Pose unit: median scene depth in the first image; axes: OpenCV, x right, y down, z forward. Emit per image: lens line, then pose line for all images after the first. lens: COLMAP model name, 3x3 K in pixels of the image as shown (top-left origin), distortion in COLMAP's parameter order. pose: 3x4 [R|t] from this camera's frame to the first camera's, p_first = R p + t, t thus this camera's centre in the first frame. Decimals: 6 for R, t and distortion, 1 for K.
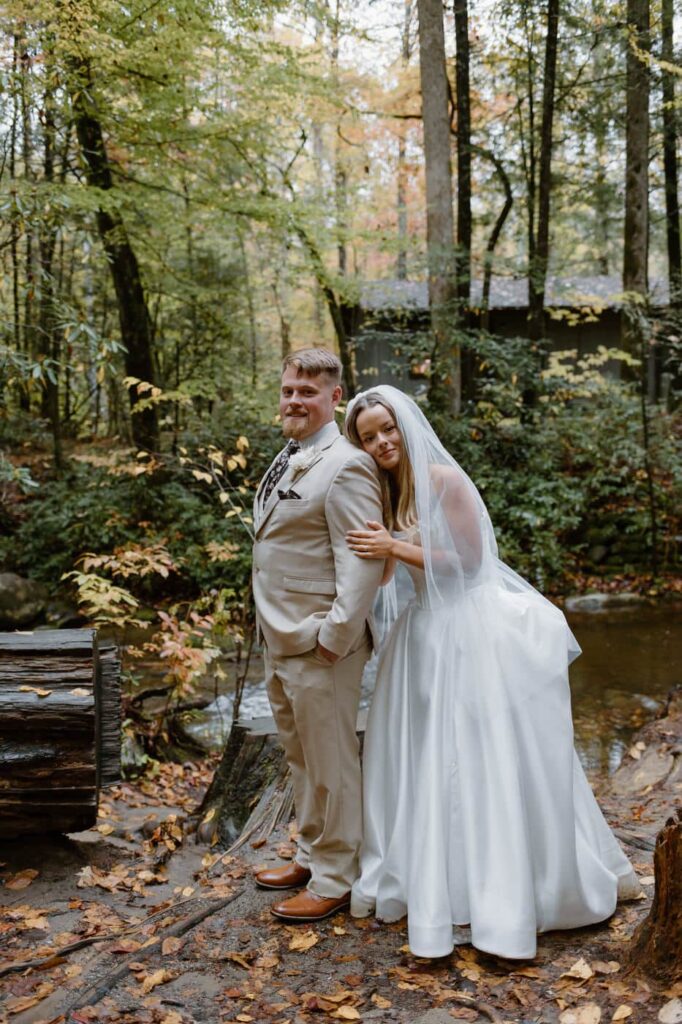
lens RADIAL K [[976.2, 0, 340.9], [0, 976.2, 513.2], [0, 0, 1]] dist [-0.034615, 0.000000]
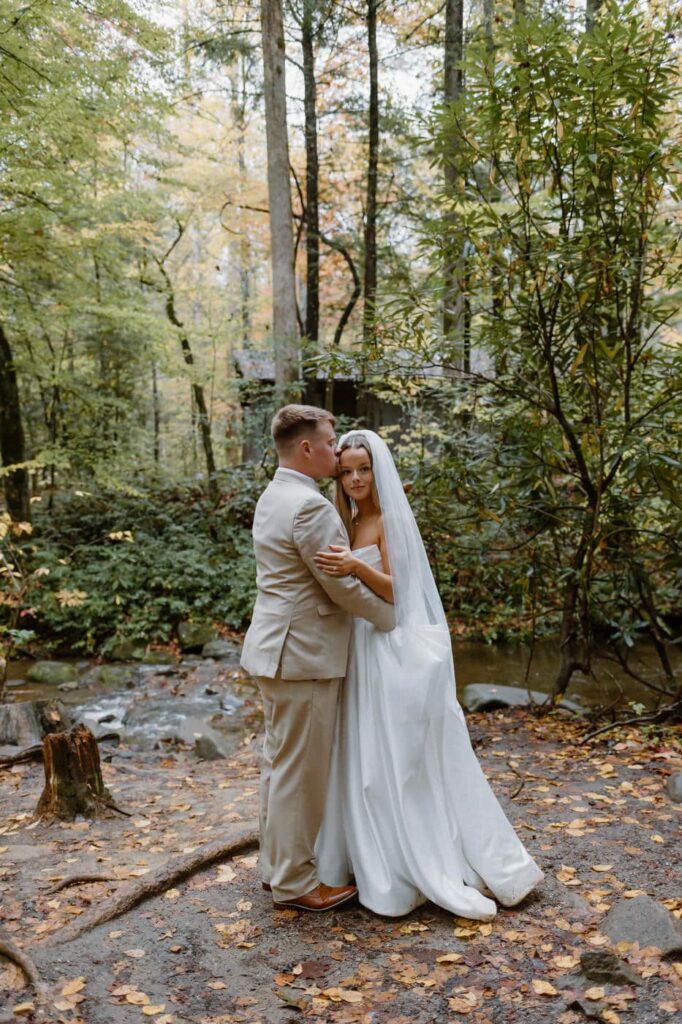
lens RADIAL K [[976.2, 0, 336.6], [0, 976.2, 513.7], [0, 0, 1]] dist [-0.034615, 0.000000]
pose [[0.998706, 0.010311, 0.049795, 0.146393], [-0.007876, 0.998775, -0.048860, -0.007650], [-0.050238, 0.048405, 0.997564, -0.192269]]
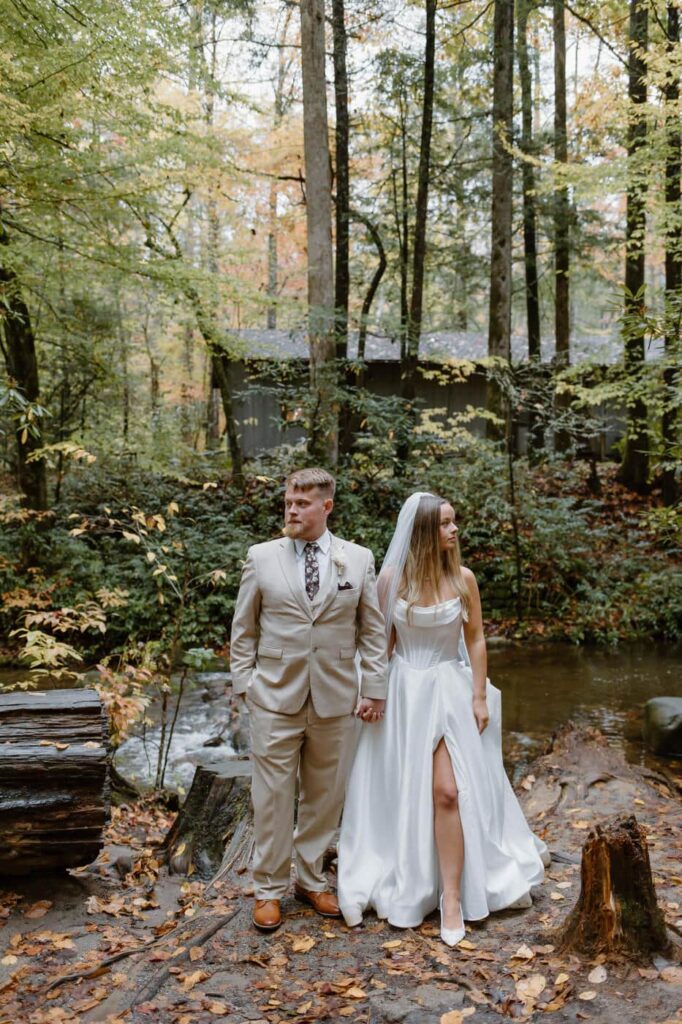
lens RADIAL K [[976.2, 0, 340.0], [0, 976.2, 514.0], [0, 0, 1]] dist [-0.034615, 0.000000]
pose [[0.989159, 0.012587, 0.146307, -0.039355], [-0.007345, 0.999314, -0.036311, -0.014197], [-0.146663, 0.034843, 0.988573, -0.055639]]
